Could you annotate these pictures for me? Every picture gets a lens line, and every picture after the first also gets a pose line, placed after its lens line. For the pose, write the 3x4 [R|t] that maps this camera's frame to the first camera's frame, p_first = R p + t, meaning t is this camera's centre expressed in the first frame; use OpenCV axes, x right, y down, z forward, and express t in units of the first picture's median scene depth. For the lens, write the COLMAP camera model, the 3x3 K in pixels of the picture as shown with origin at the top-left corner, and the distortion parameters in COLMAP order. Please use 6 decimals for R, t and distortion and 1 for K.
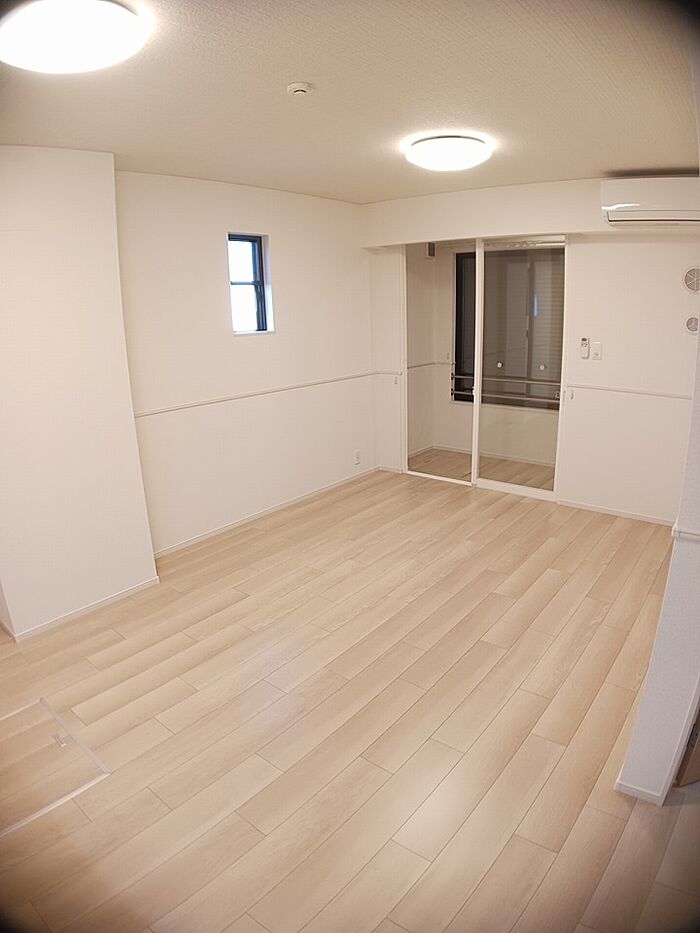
lens RADIAL K [[553.5, 0, 352.2], [0, 553.5, 462.3], [0, 0, 1]] dist [-0.187054, 0.019345]
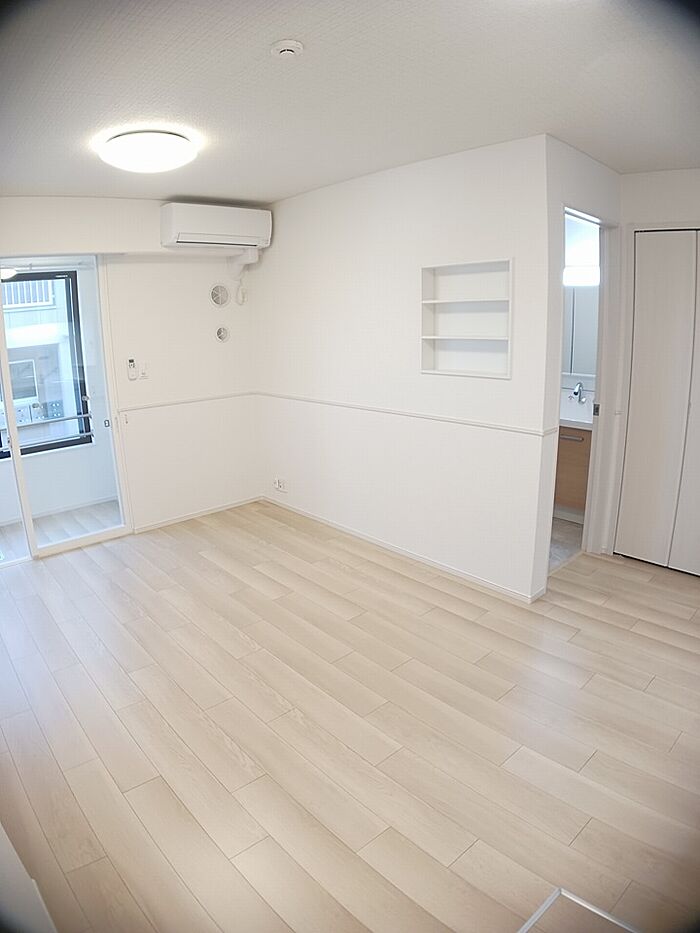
lens RADIAL K [[553.5, 0, 352.2], [0, 553.5, 462.3], [0, 0, 1]] dist [-0.187054, 0.019345]
pose [[0.171365, -0.231540, 0.957613, -0.575780], [0.294765, 0.939517, 0.174417, -0.124914], [-0.940078, 0.252382, 0.229251, 0.509295]]
